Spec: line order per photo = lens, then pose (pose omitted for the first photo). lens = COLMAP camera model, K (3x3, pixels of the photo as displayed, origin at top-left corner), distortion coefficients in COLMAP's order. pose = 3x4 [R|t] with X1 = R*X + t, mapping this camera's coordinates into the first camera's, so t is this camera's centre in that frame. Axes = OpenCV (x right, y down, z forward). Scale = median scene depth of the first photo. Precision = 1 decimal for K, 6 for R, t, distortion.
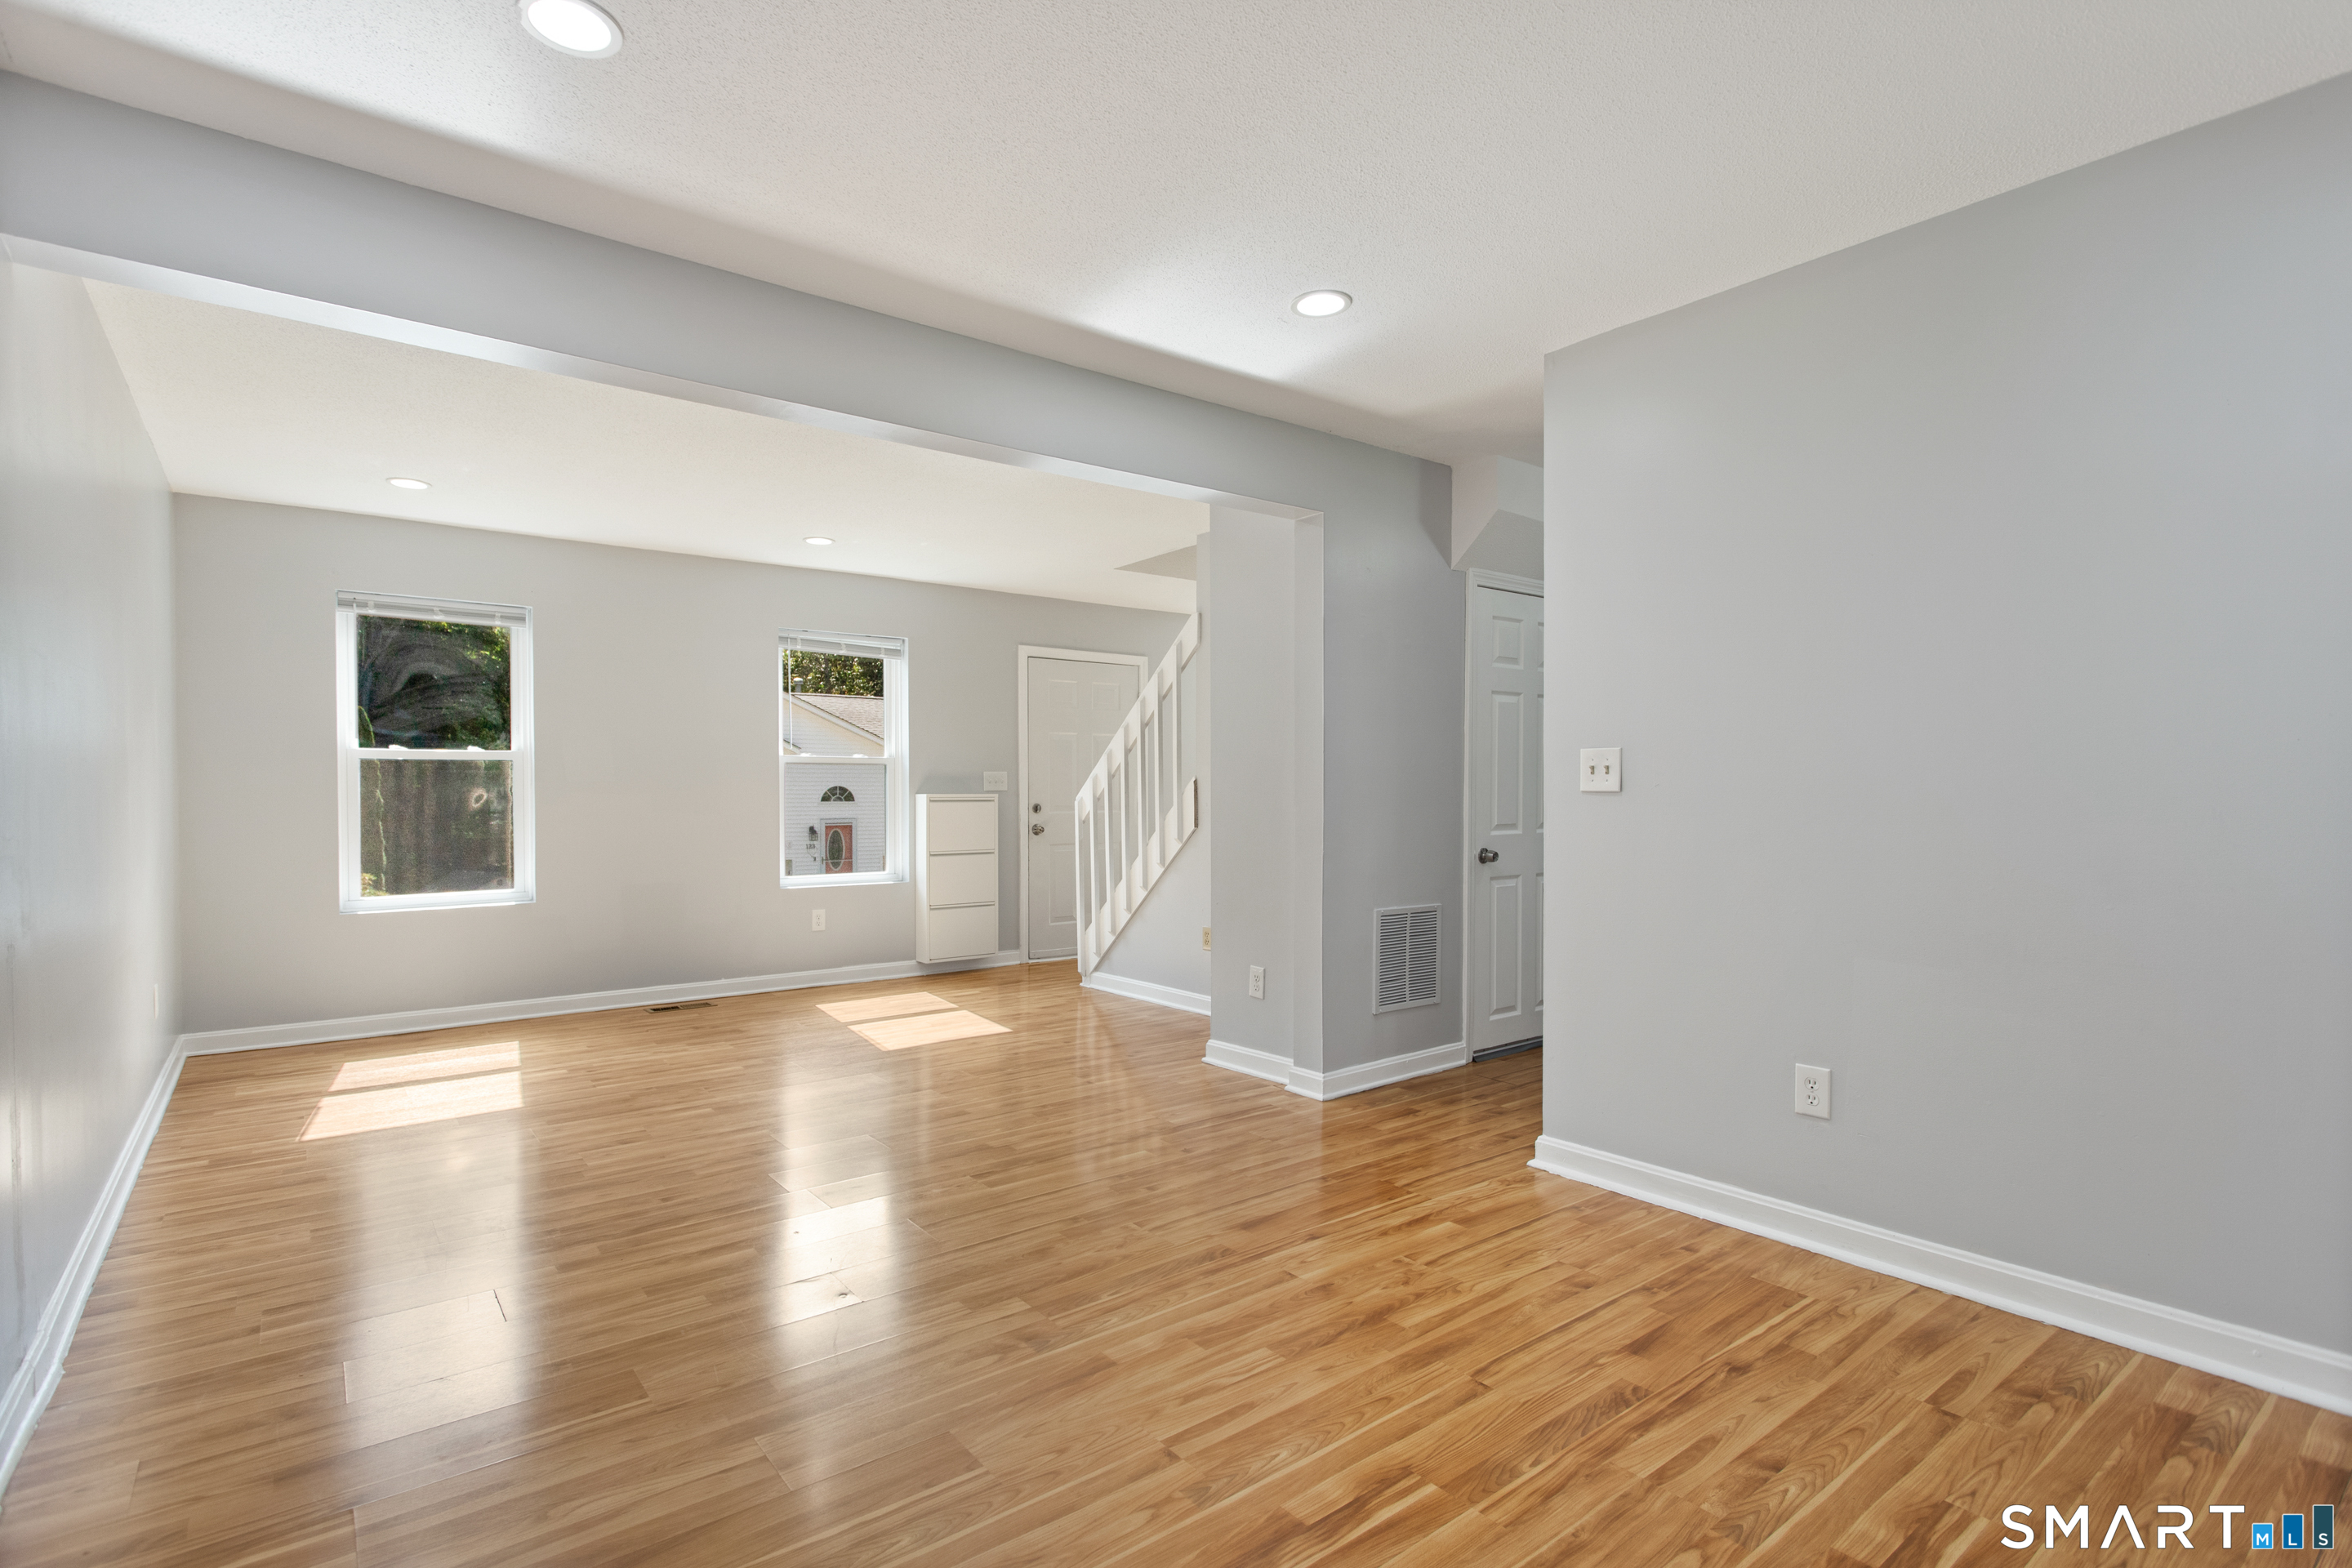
lens RADIAL K [[1113.9, 0, 1168.5], [0, 1113.9, 826.5], [0, 0, 1]] dist [-0.003947, 0.003873]
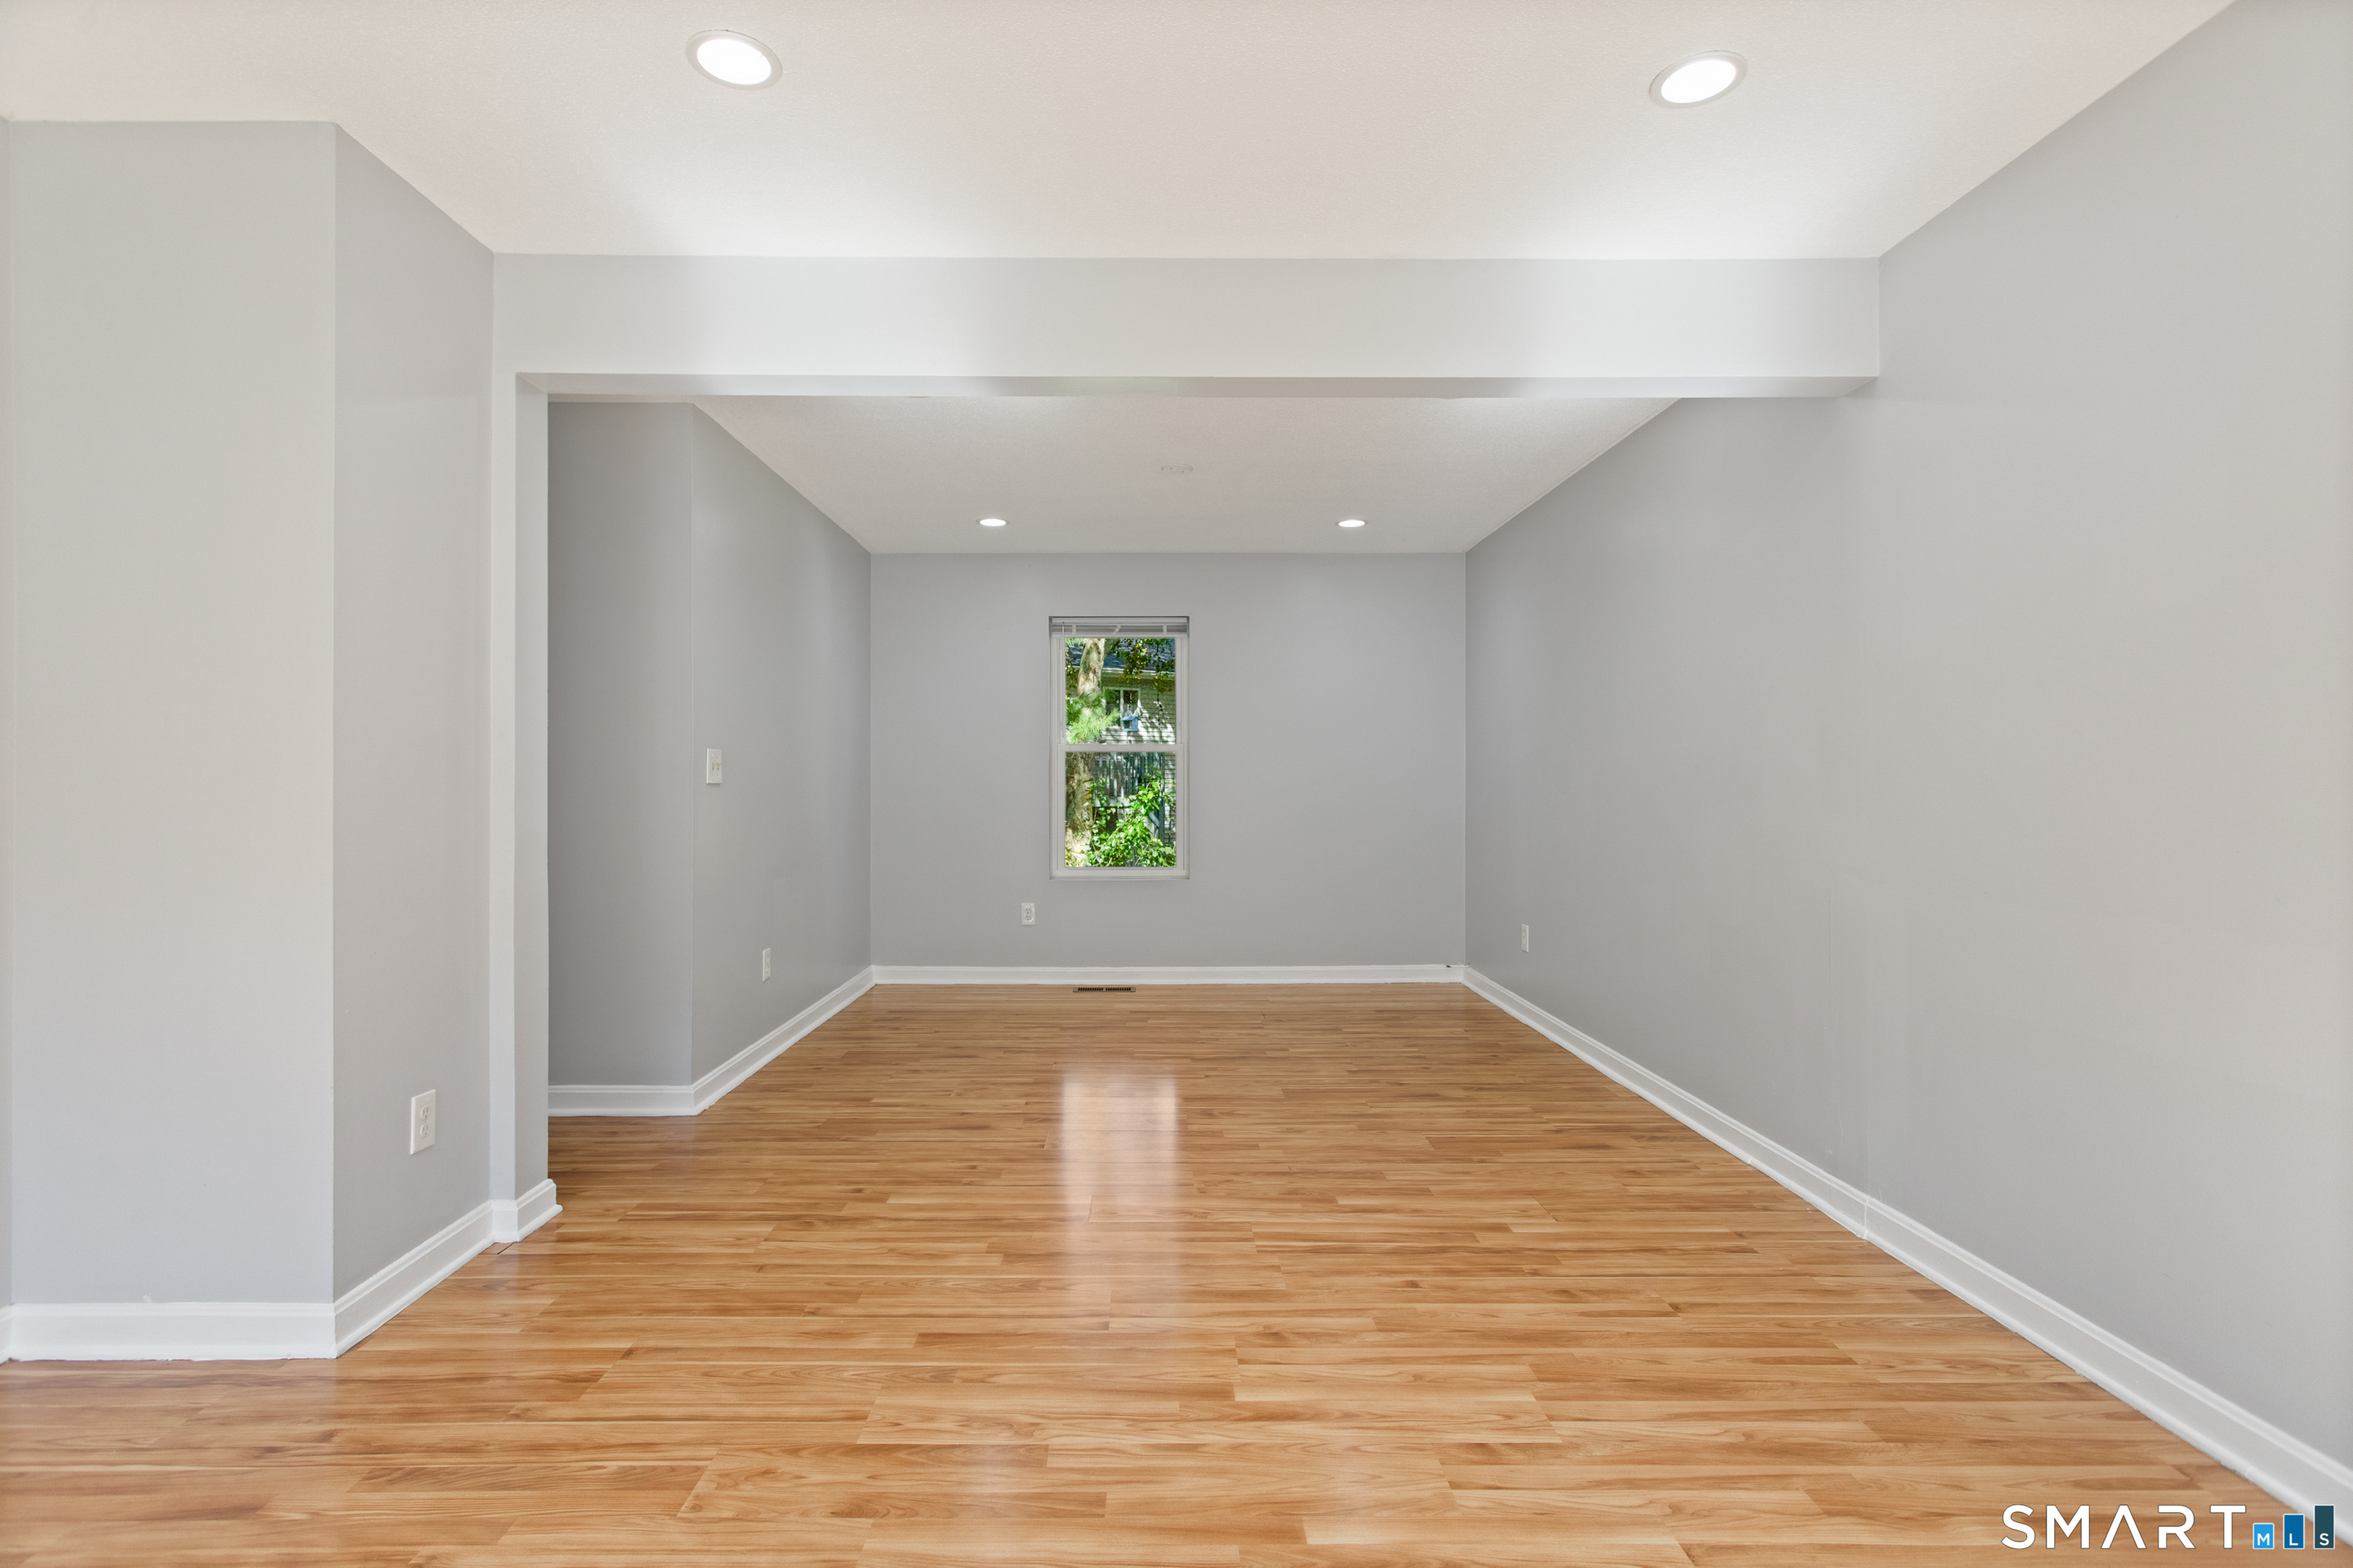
lens RADIAL K [[1114.4, 0, 1153.3], [0, 1114.4, 794.7], [0, 0, 1]] dist [-0.003947, 0.003873]
pose [[-0.792000, -0.003011, 0.610514, -0.574862], [0.021576, 0.999225, 0.032918, -0.036897], [-0.610140, 0.039243, -0.791321, 1.260022]]
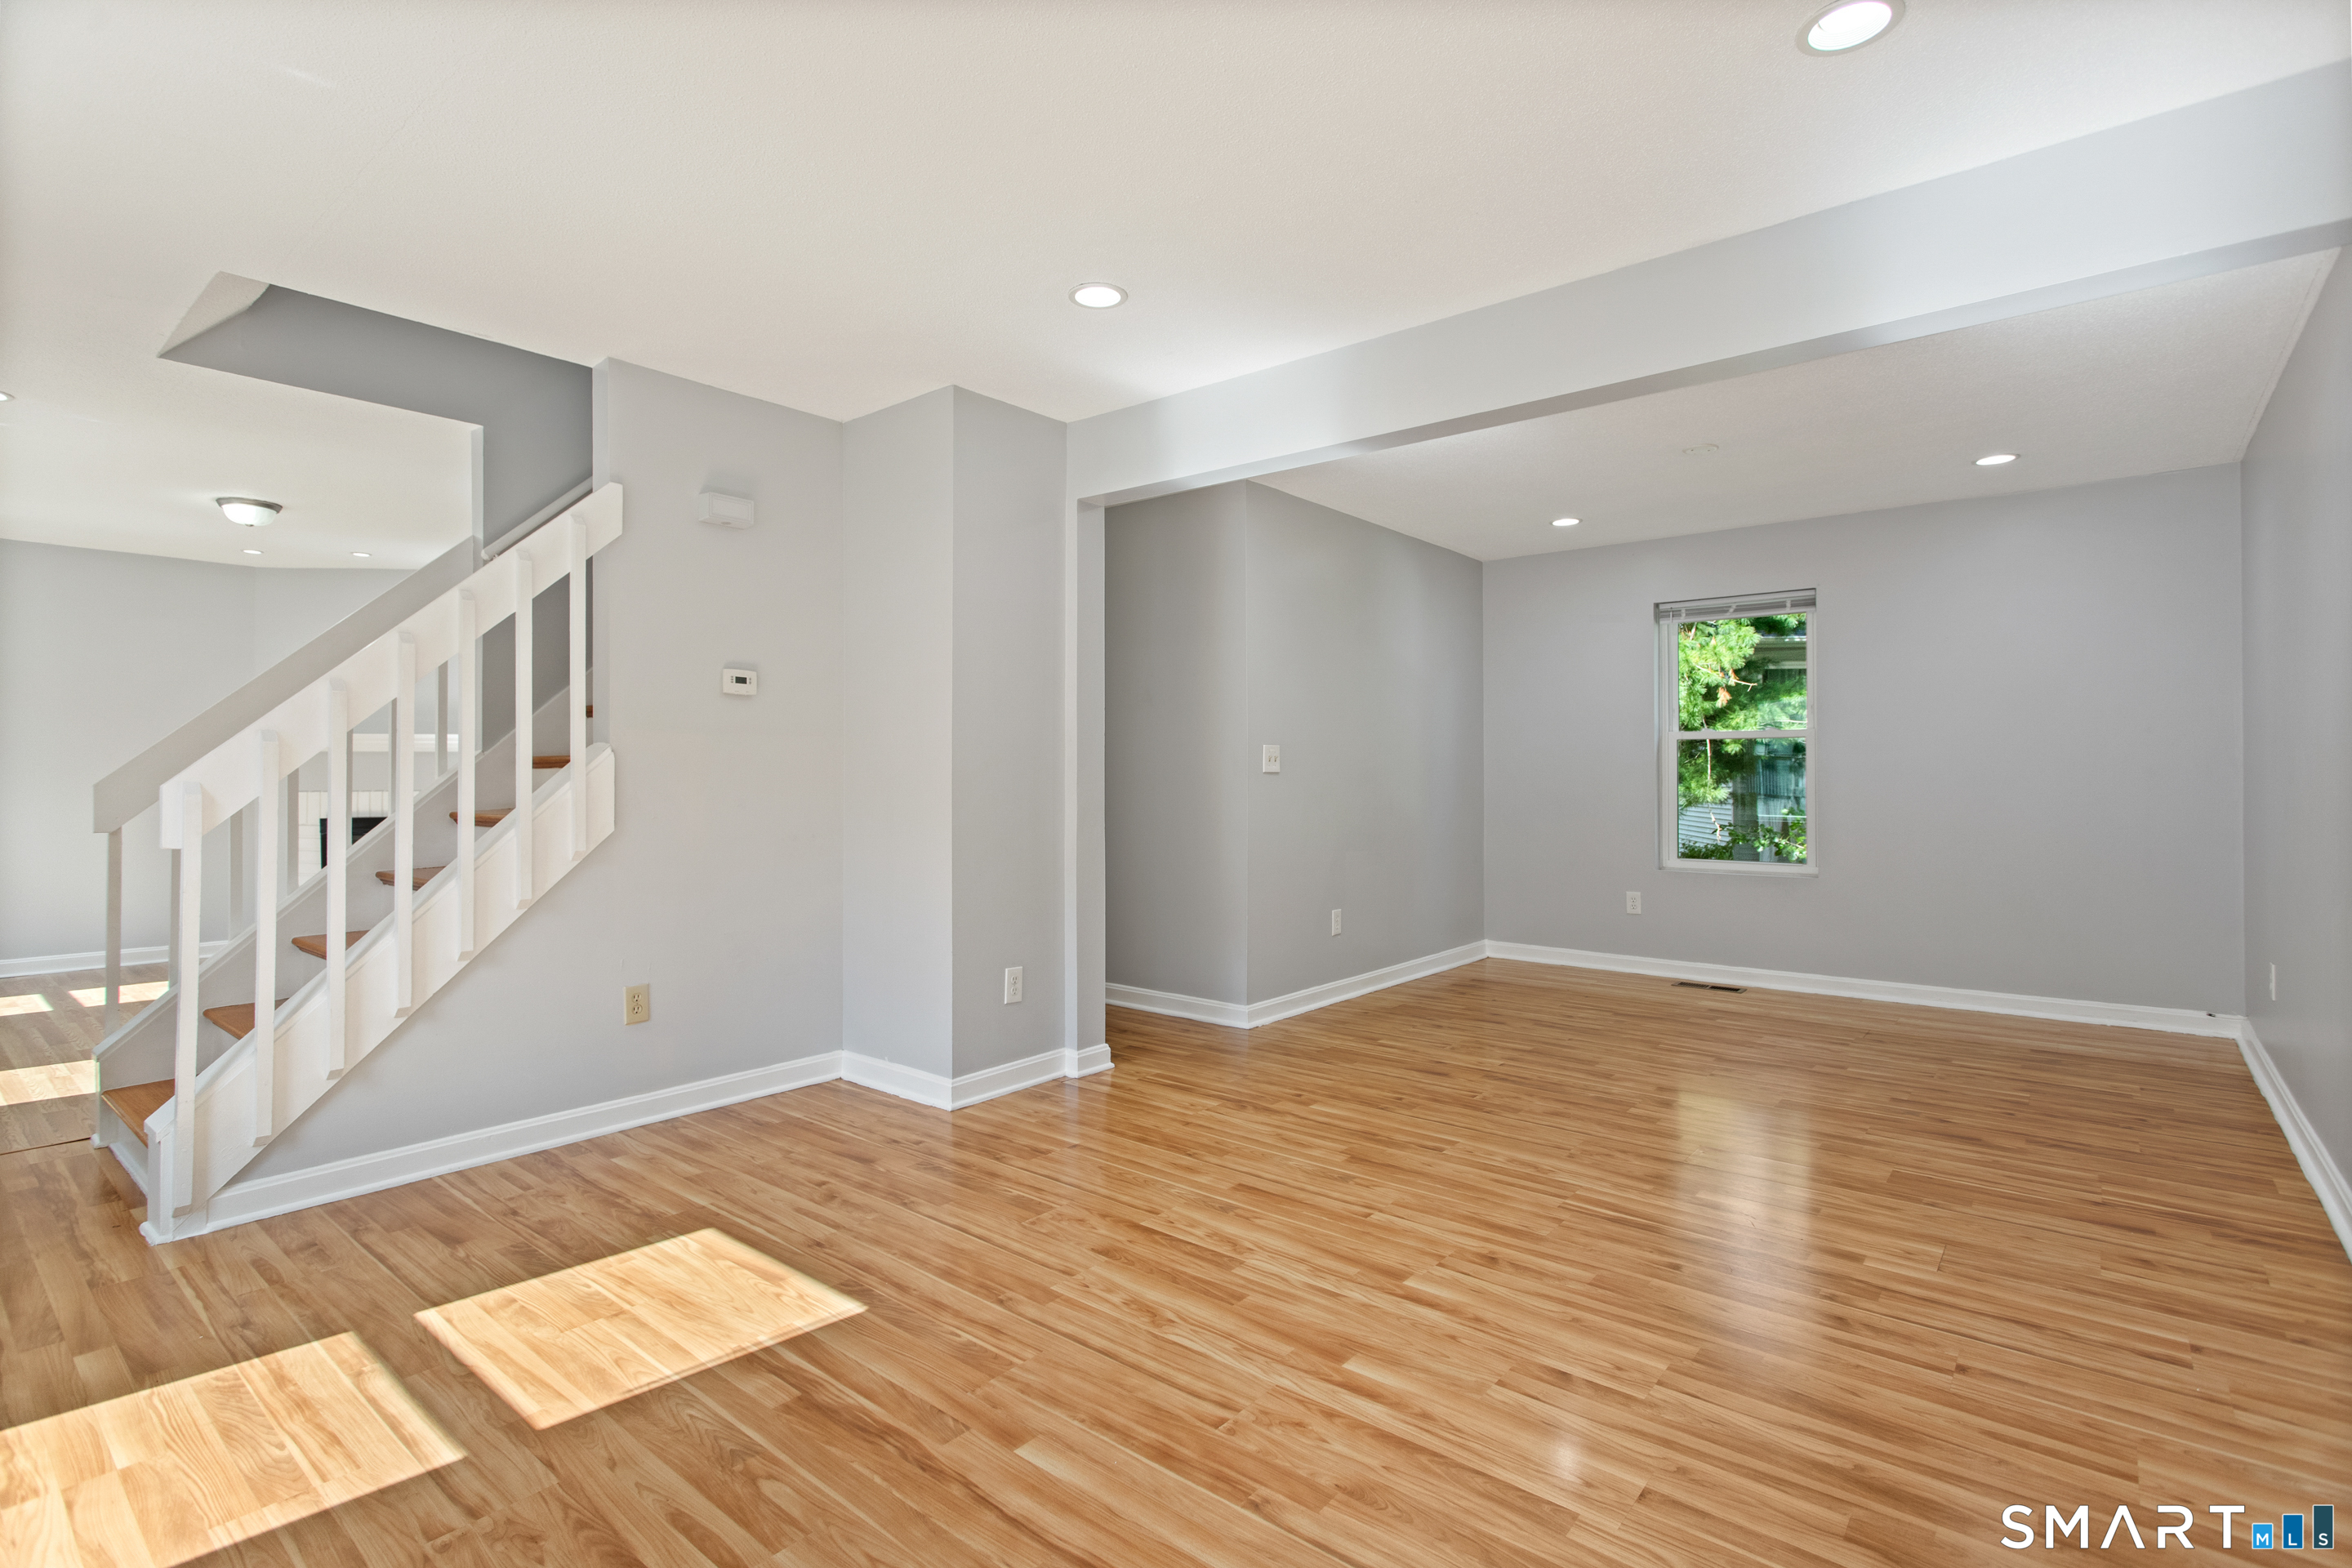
lens RADIAL K [[1113.9, 0, 1166.4], [0, 1113.9, 771.3], [0, 0, 1]] dist [-0.003947, 0.003873]
pose [[-0.209206, 0.004989, 0.977859, -0.848616], [0.032117, 0.999483, 0.001771, -0.030000], [-0.977344, 0.031777, -0.209258, 1.103014]]
